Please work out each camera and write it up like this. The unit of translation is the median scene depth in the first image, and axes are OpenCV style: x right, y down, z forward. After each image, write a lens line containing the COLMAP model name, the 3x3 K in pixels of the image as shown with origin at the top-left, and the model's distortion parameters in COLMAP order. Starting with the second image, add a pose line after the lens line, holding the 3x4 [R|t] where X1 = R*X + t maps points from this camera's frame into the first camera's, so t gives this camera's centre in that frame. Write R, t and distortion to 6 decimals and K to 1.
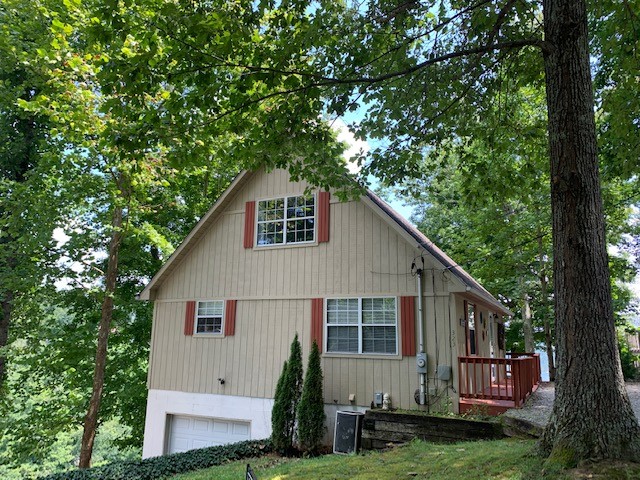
lens RADIAL K [[488.6, 0, 323.8], [0, 488.6, 242.4], [0, 0, 1]] dist [0.044643, -0.068260]
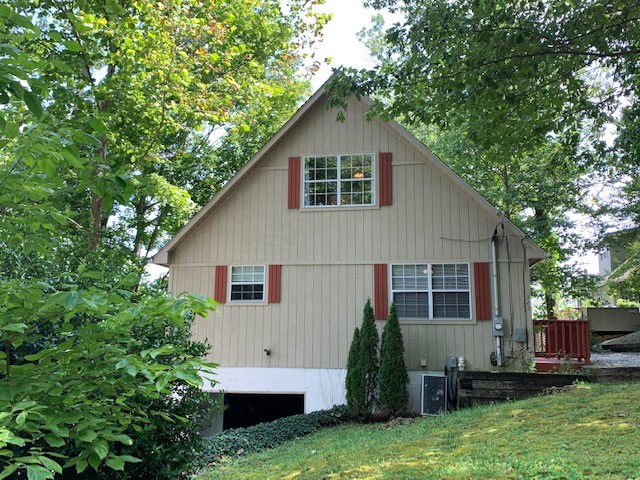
lens RADIAL K [[579.0, 0, 320.5], [0, 579.0, 237.5], [0, 0, 1]] dist [0.016516, -0.009342]
pose [[0.963361, 0.032875, 0.266187, -0.410976], [-0.043186, 0.998523, 0.032975, 0.029001], [-0.264710, -0.043262, 0.963357, -0.058802]]
